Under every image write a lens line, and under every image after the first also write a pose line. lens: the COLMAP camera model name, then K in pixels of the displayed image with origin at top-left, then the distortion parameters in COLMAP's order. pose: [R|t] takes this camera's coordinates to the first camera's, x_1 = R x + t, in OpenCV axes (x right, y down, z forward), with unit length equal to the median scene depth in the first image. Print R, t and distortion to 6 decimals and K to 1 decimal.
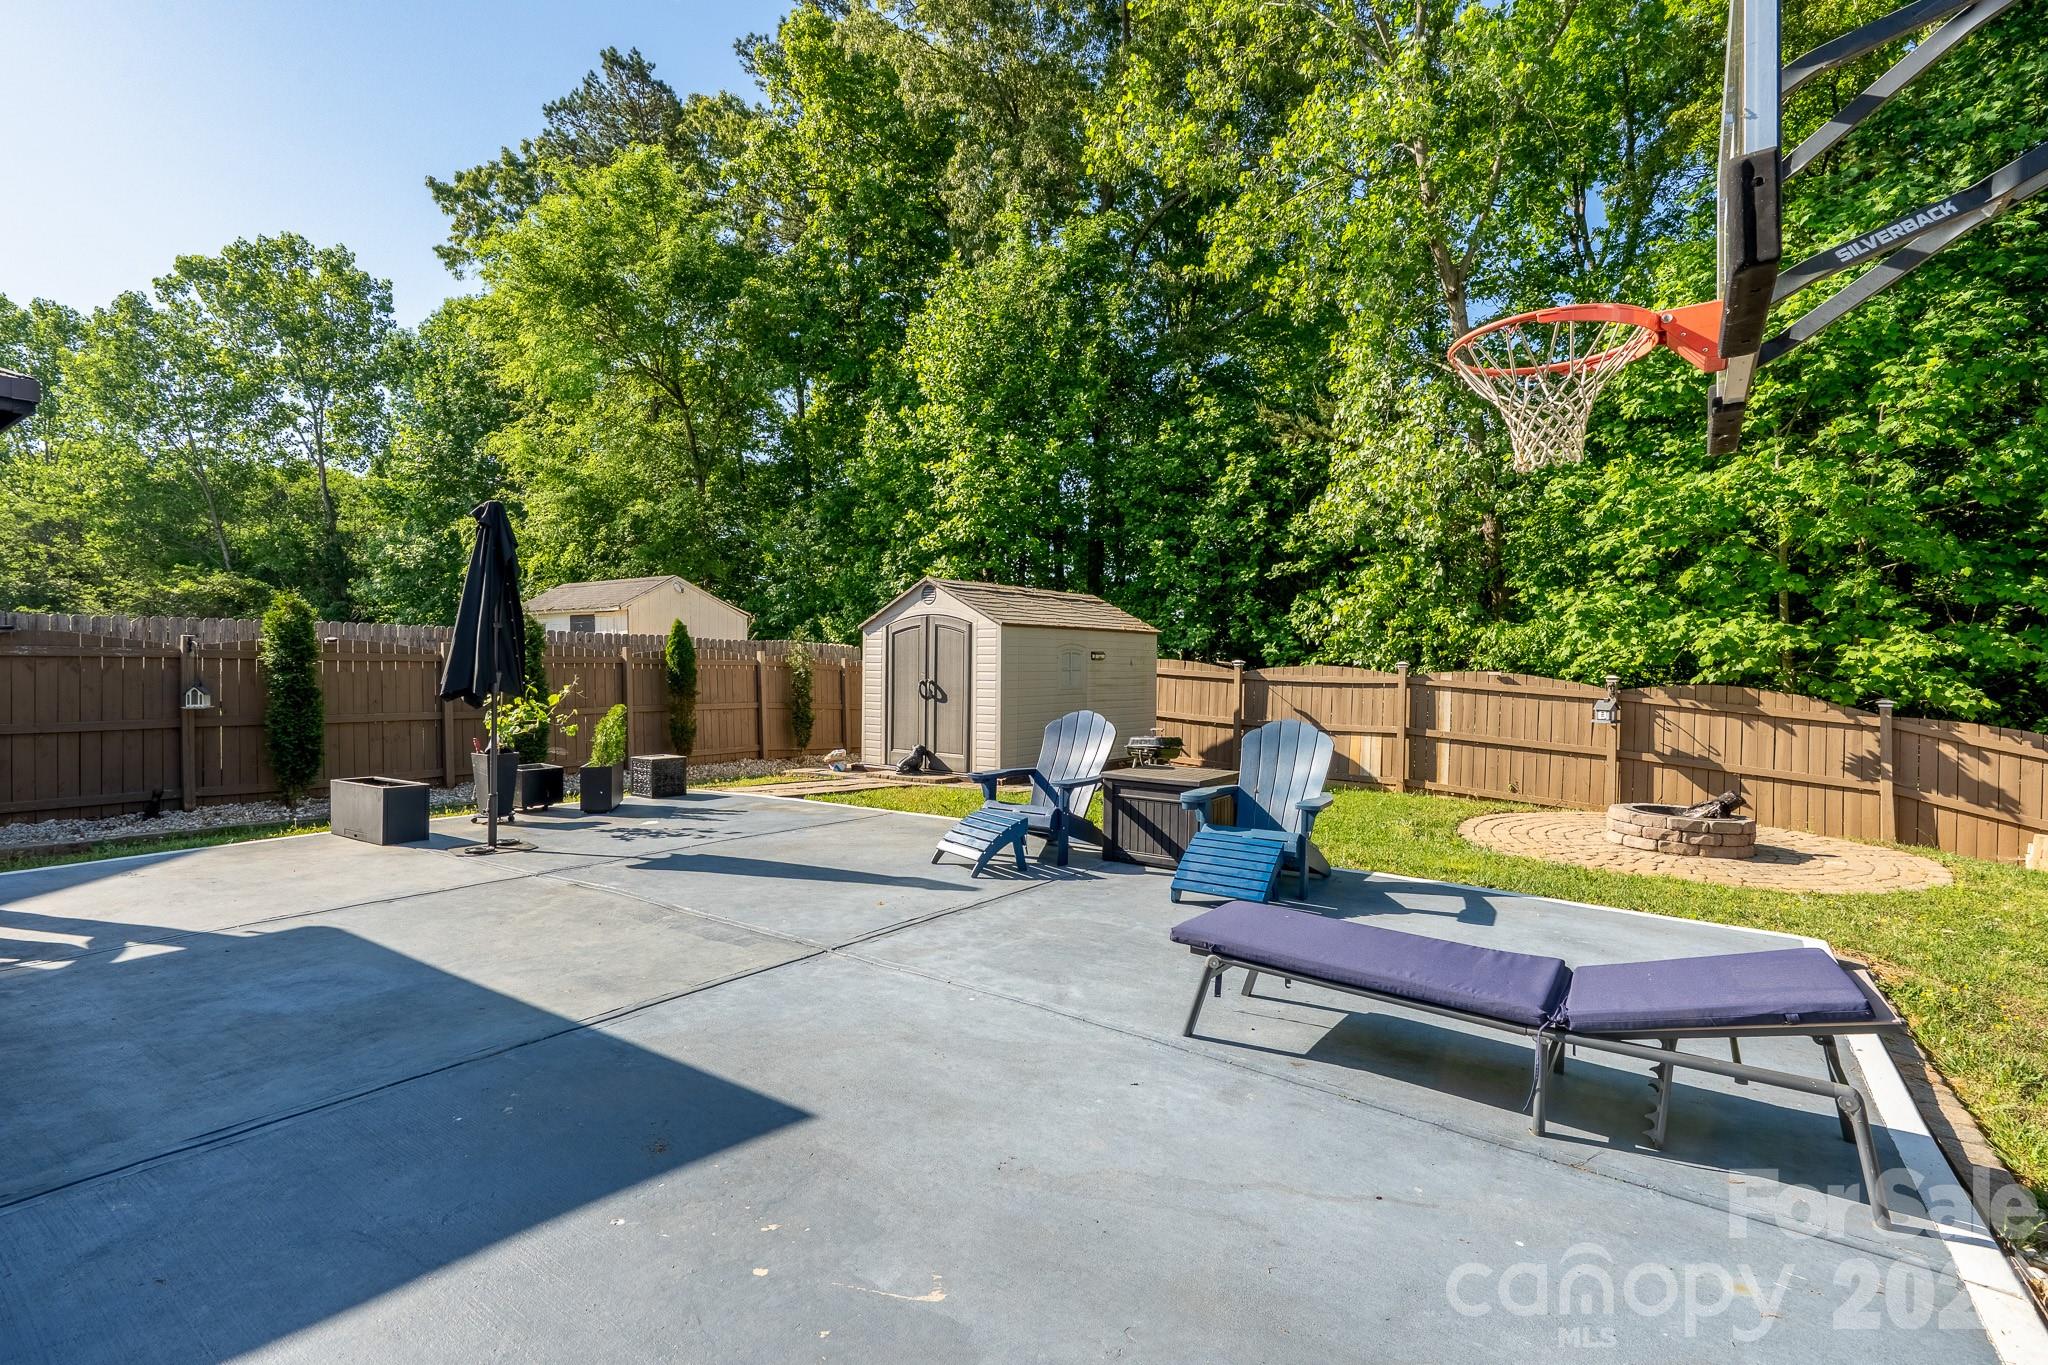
lens RADIAL K [[978.6, 0, 1011.2], [0, 978.6, 682.6], [0, 0, 1]] dist [-0.003325, 0.000659]
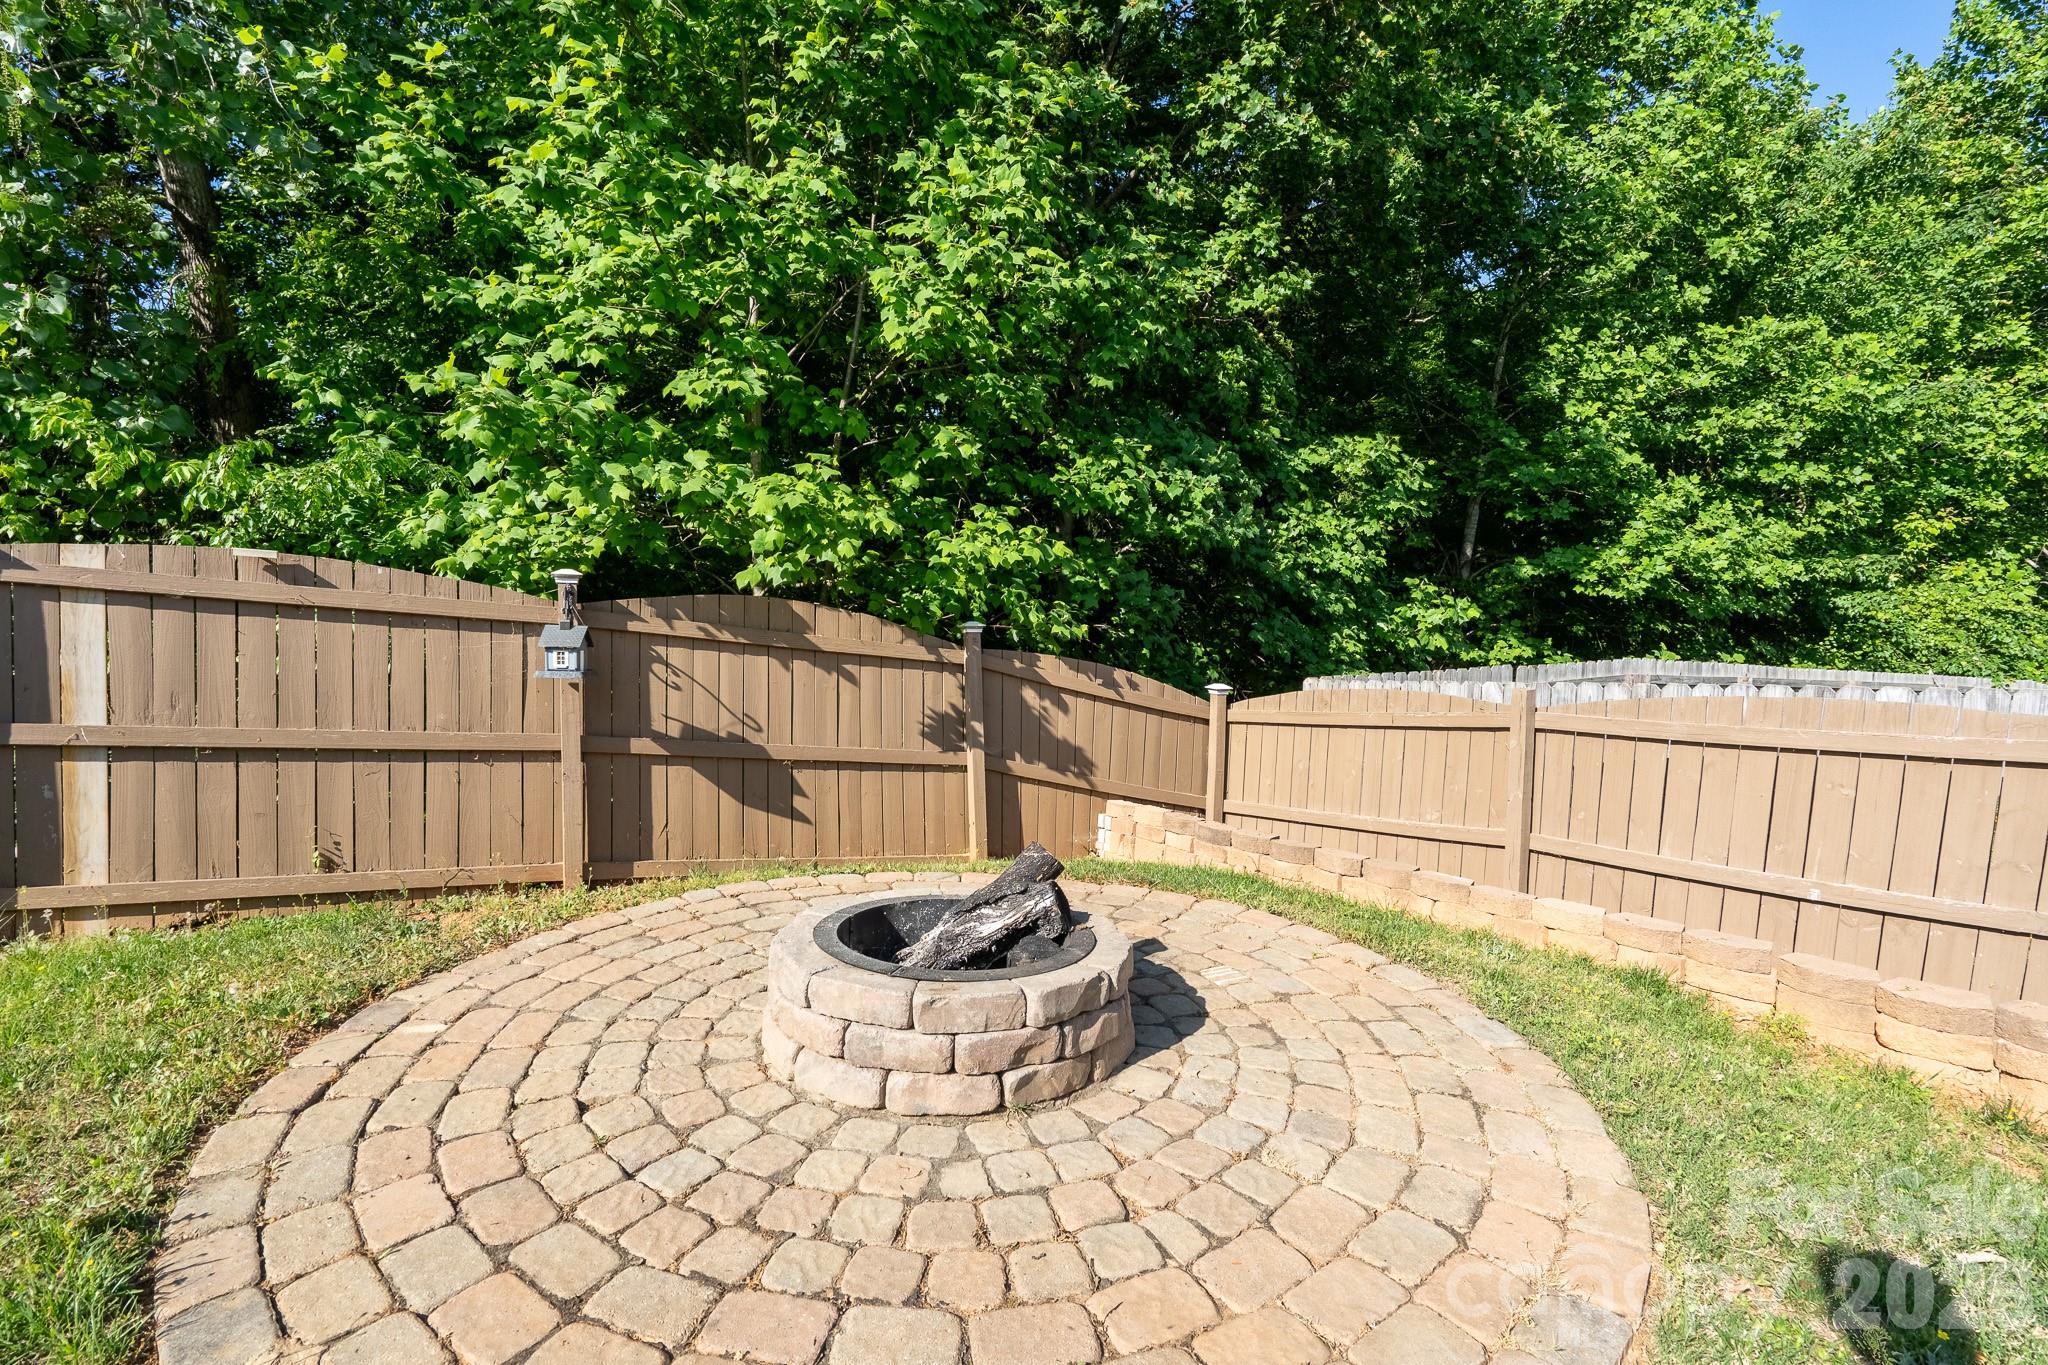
lens RADIAL K [[950.9, 0, 1019.2], [0, 950.9, 686.2], [0, 0, 1]] dist [0.008813, -0.000190]
pose [[0.393393, -0.051183, 0.917945, 0.286473], [0.005692, 0.998566, 0.053239, 0.022696], [-0.919353, -0.015719, 0.393120, 0.617835]]
